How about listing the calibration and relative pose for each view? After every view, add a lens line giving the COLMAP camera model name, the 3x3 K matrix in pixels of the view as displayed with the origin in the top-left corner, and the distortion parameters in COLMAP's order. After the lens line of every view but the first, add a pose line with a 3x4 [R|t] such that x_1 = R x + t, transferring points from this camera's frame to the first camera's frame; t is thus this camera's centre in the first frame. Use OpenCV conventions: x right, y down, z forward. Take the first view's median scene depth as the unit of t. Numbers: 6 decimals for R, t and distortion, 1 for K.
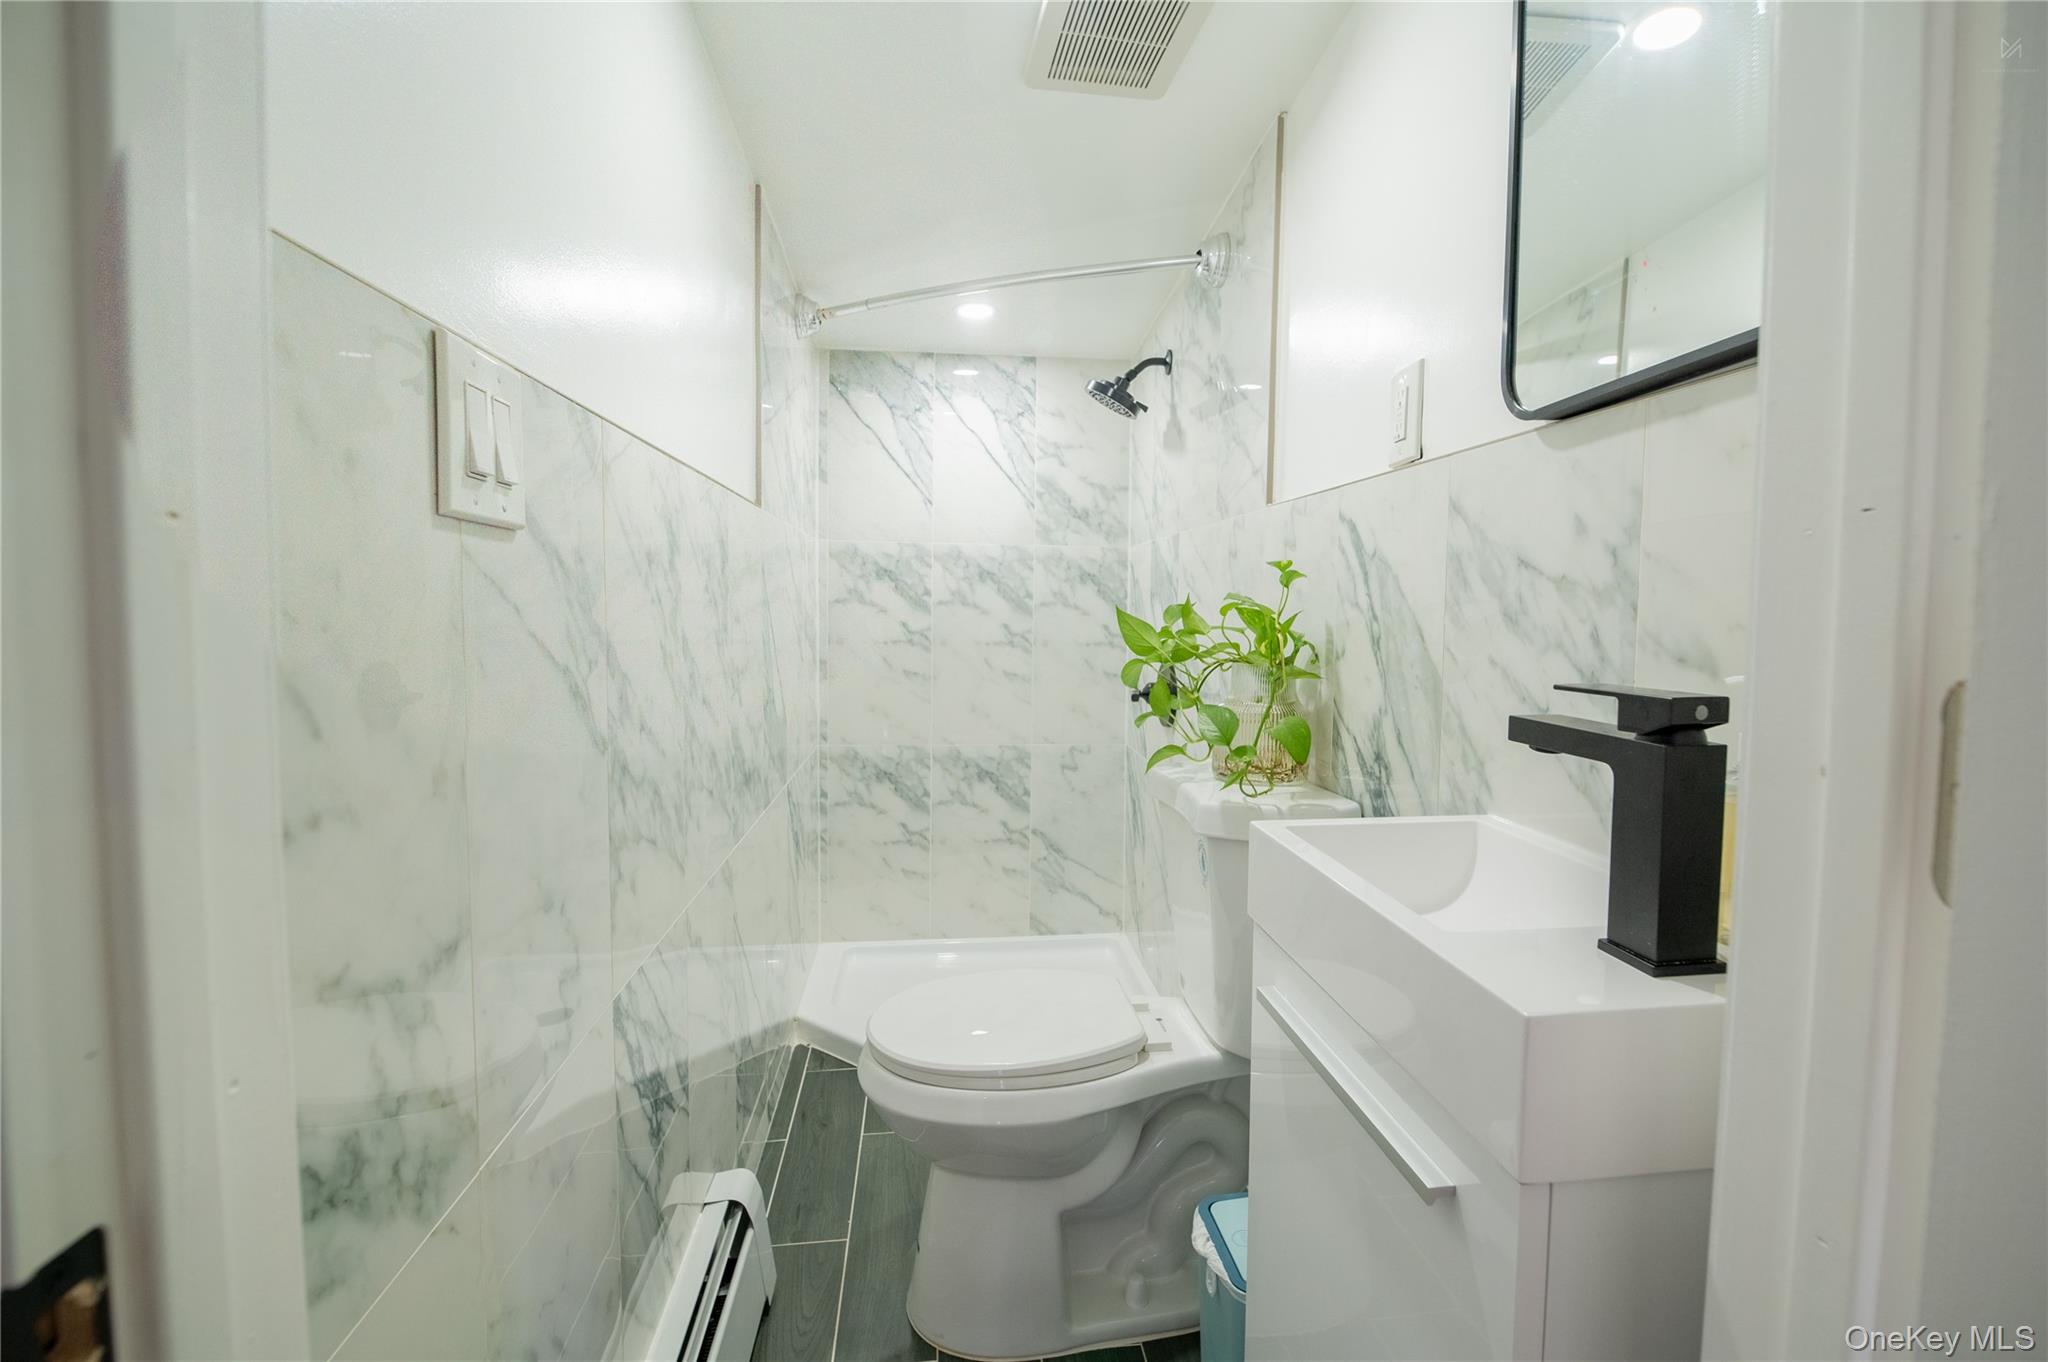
lens RADIAL K [[940.9, 0, 1030.8], [0, 940.9, 659.4], [0, 0, 1]] dist [-0.008927, -0.002023]
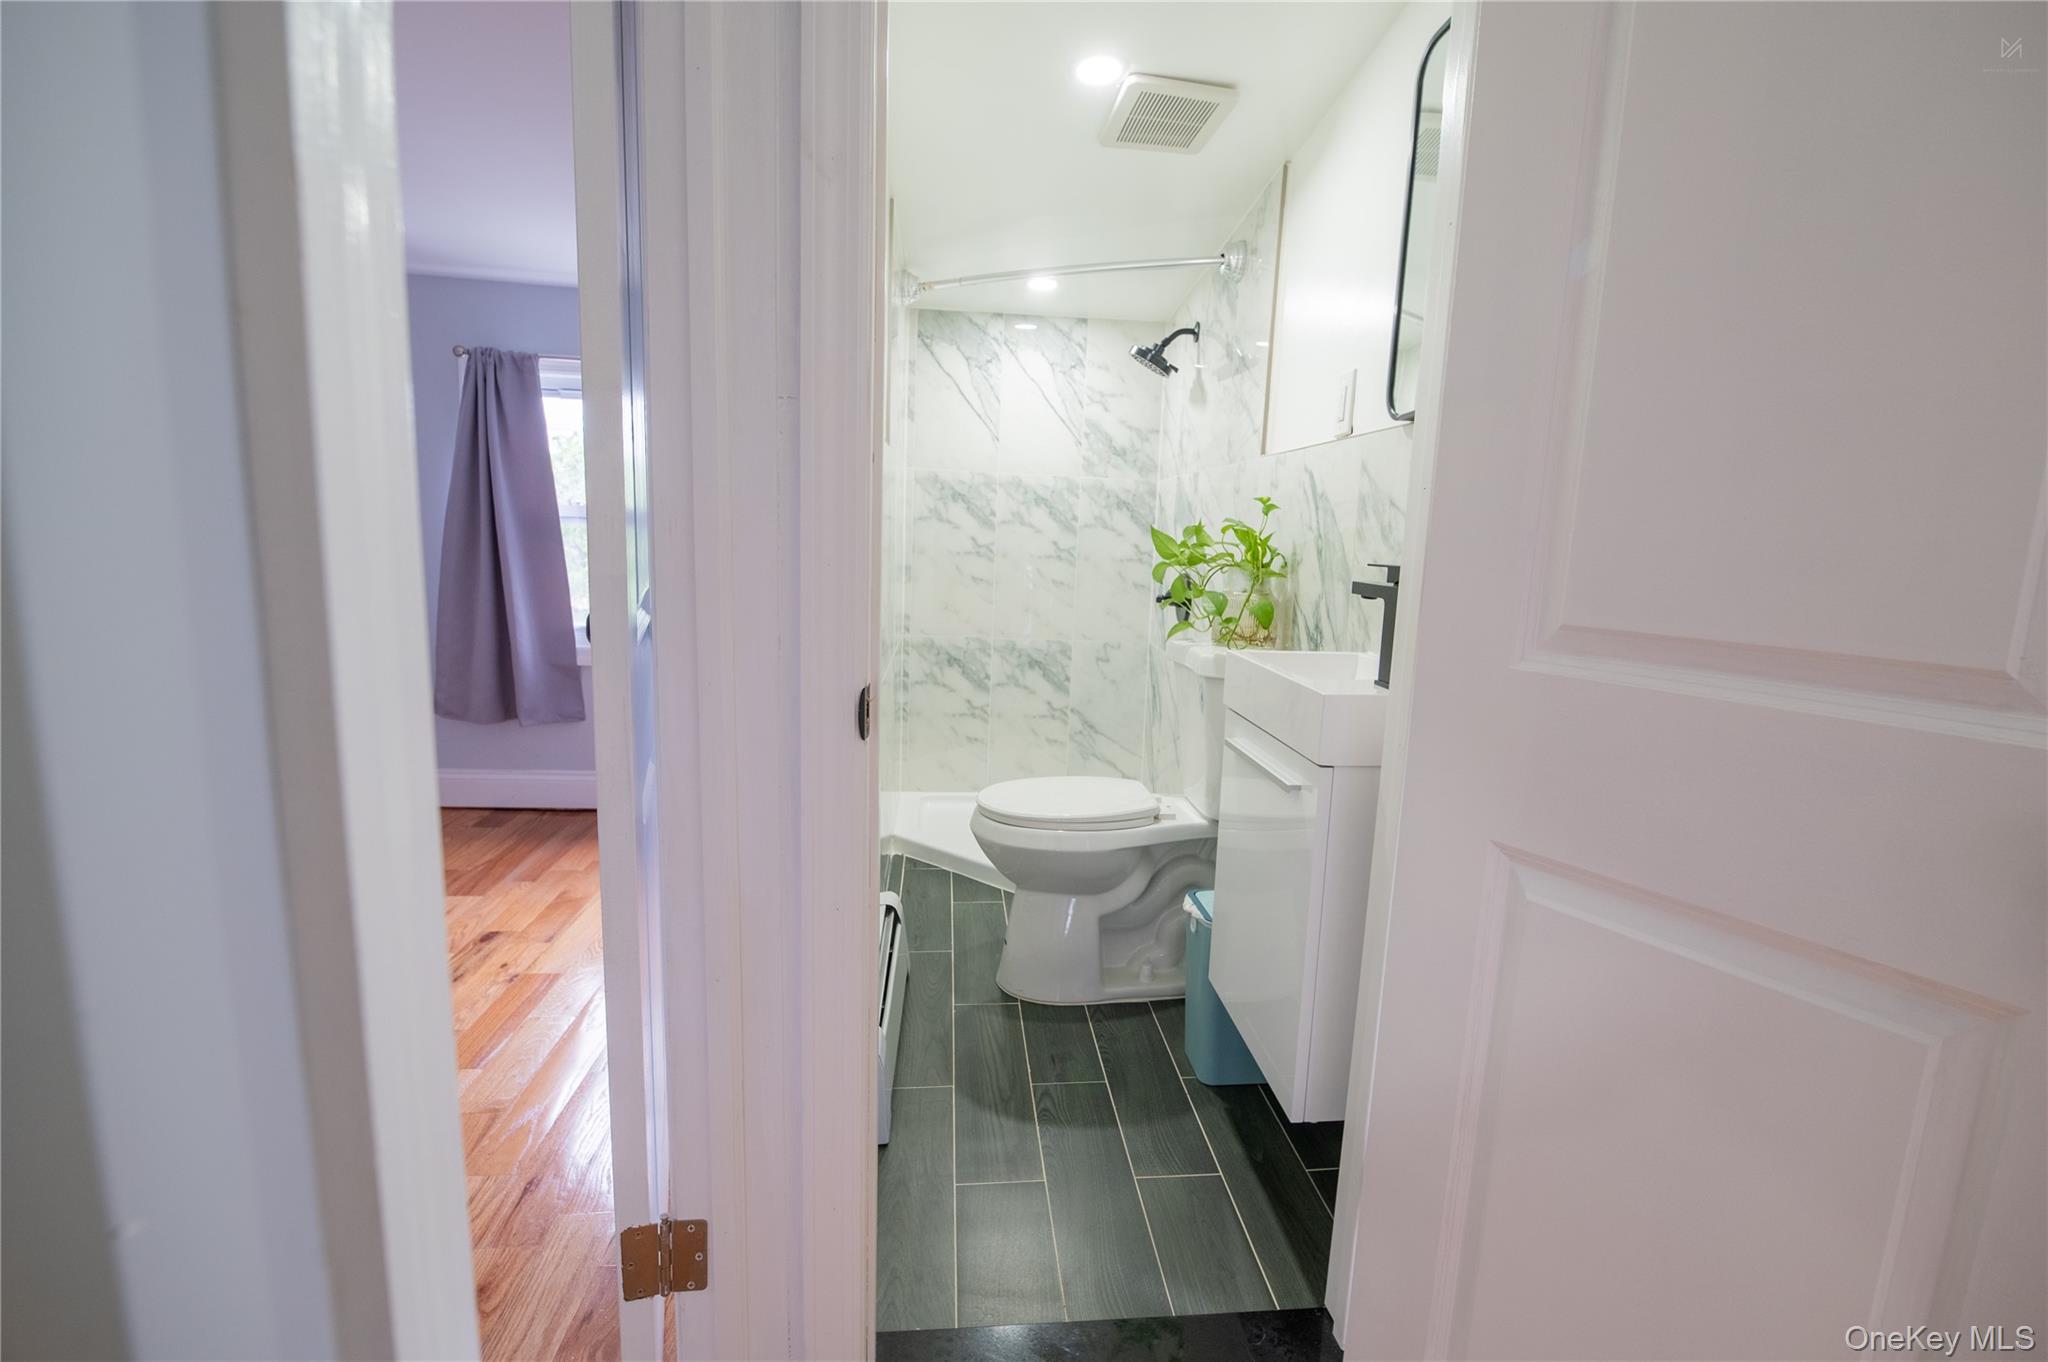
lens RADIAL K [[940.9, 0, 1037.7], [0, 940.9, 682.6], [0, 0, 1]] dist [-0.008927, -0.002023]
pose [[0.999508, 0.029679, -0.010142, -0.053737], [-0.028494, 0.994396, 0.101805, 0.036865], [0.013106, -0.101465, 0.994753, -0.412910]]
